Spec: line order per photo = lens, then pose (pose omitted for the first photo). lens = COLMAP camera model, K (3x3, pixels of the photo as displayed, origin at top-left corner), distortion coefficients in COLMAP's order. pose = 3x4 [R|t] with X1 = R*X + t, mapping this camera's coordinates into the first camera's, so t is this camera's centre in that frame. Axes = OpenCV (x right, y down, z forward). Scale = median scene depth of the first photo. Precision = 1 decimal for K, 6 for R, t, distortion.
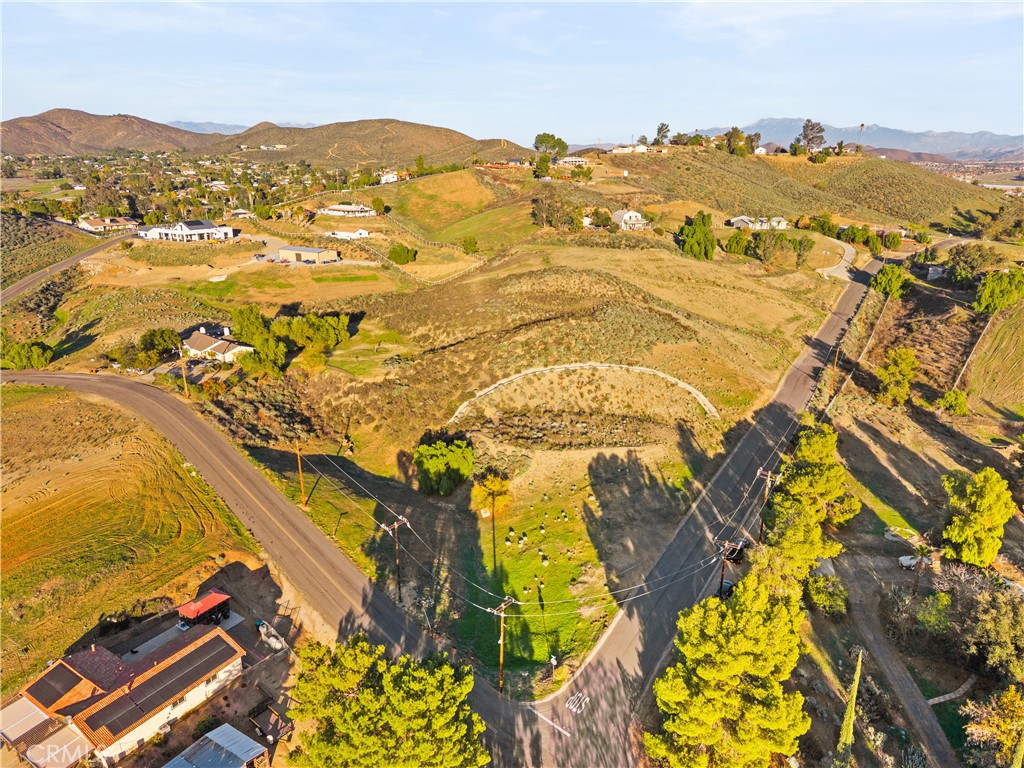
lens RADIAL K [[679.7, 0, 513.9], [0, 679.7, 383.2], [0, 0, 1]] dist [0.068339, -0.082371]
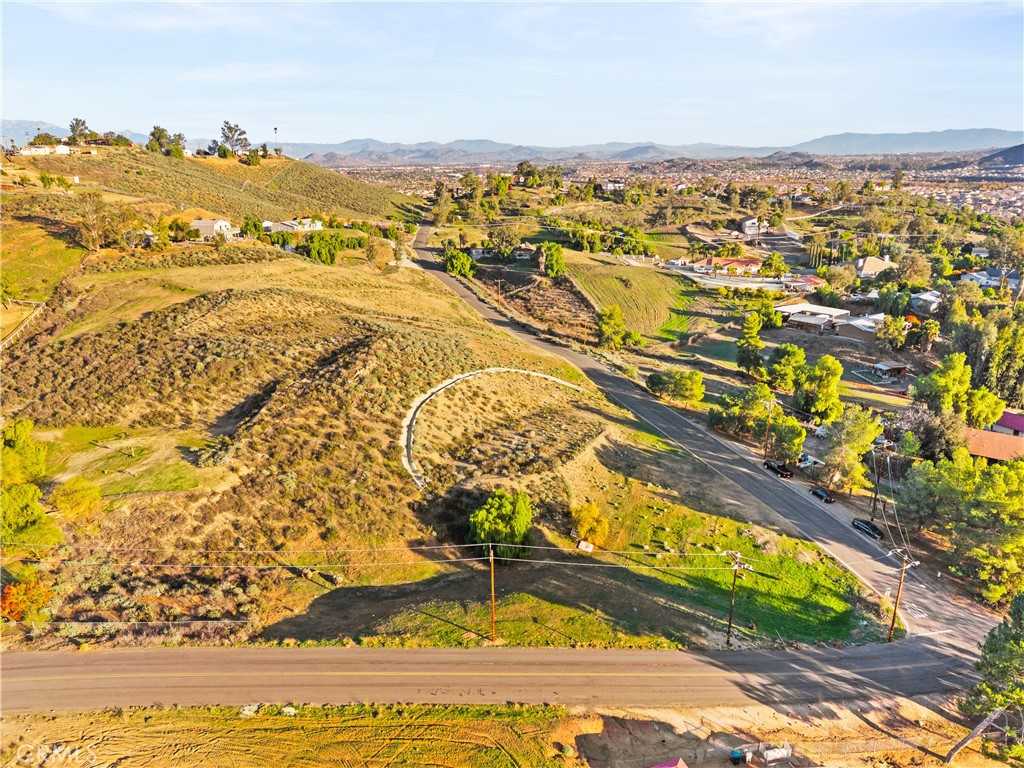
lens RADIAL K [[694.0, 0, 513.2], [0, 694.0, 384.3], [0, 0, 1]] dist [0.057962, -0.062628]
pose [[0.592225, -0.252152, 0.765303, -0.582391], [0.261622, 0.958491, 0.113350, -0.110370], [-0.762118, 0.133091, 0.633611, 0.374495]]
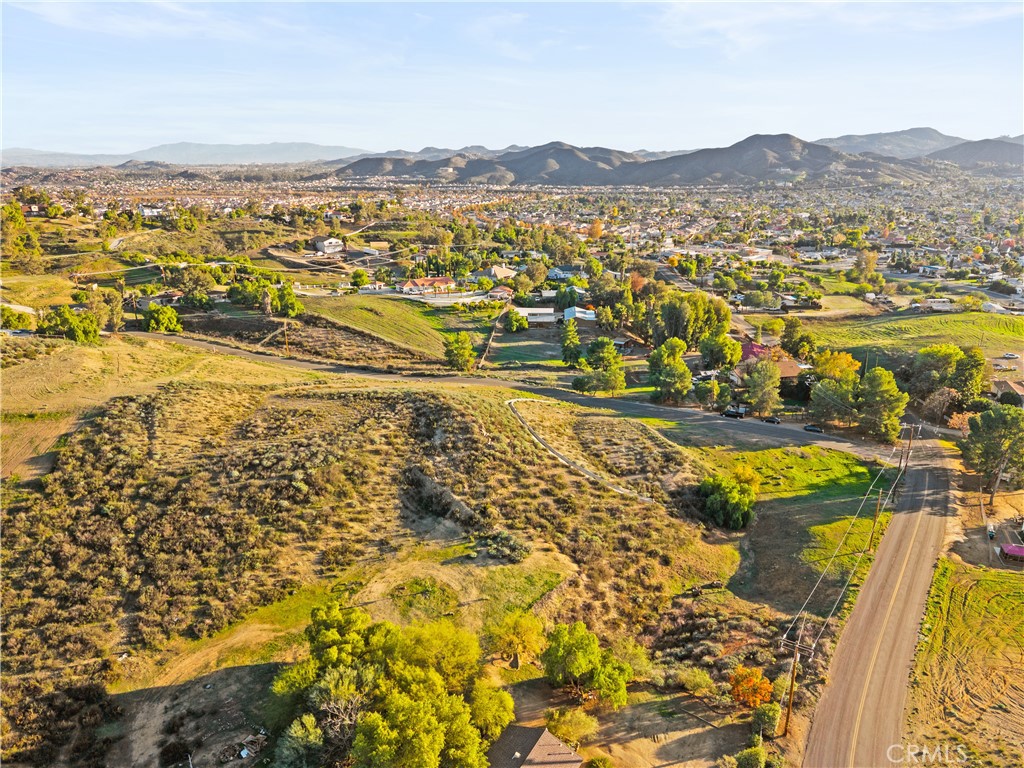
lens RADIAL K [[681.6, 0, 513.8], [0, 681.6, 384.6], [0, 0, 1]] dist [0.047455, -0.053527]
pose [[-0.215303, -0.298443, 0.929826, -0.819804], [0.308015, 0.882800, 0.354670, -0.438694], [-0.926699, 0.362762, -0.098144, 1.139934]]
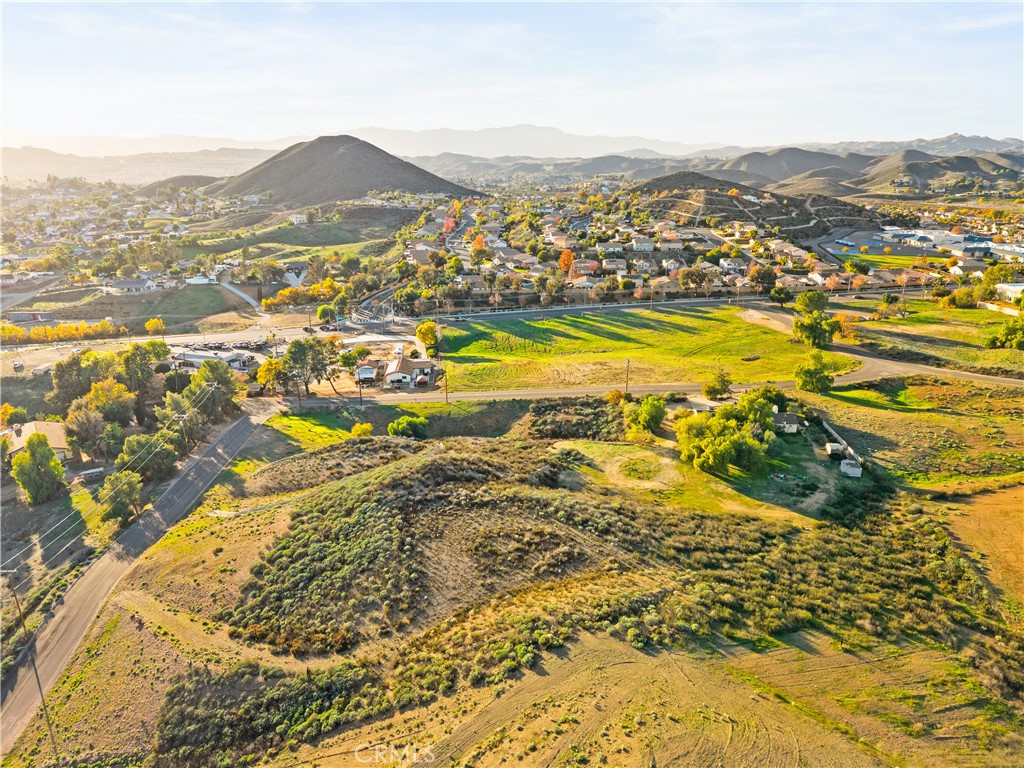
lens RADIAL K [[679.7, 0, 513.9], [0, 679.7, 383.2], [0, 0, 1]] dist [0.068339, -0.082371]
pose [[-0.801118, 0.195387, -0.565716, 0.446232], [-0.179123, 0.823616, 0.538119, -0.678776], [0.571074, 0.532429, -0.624815, 1.691639]]
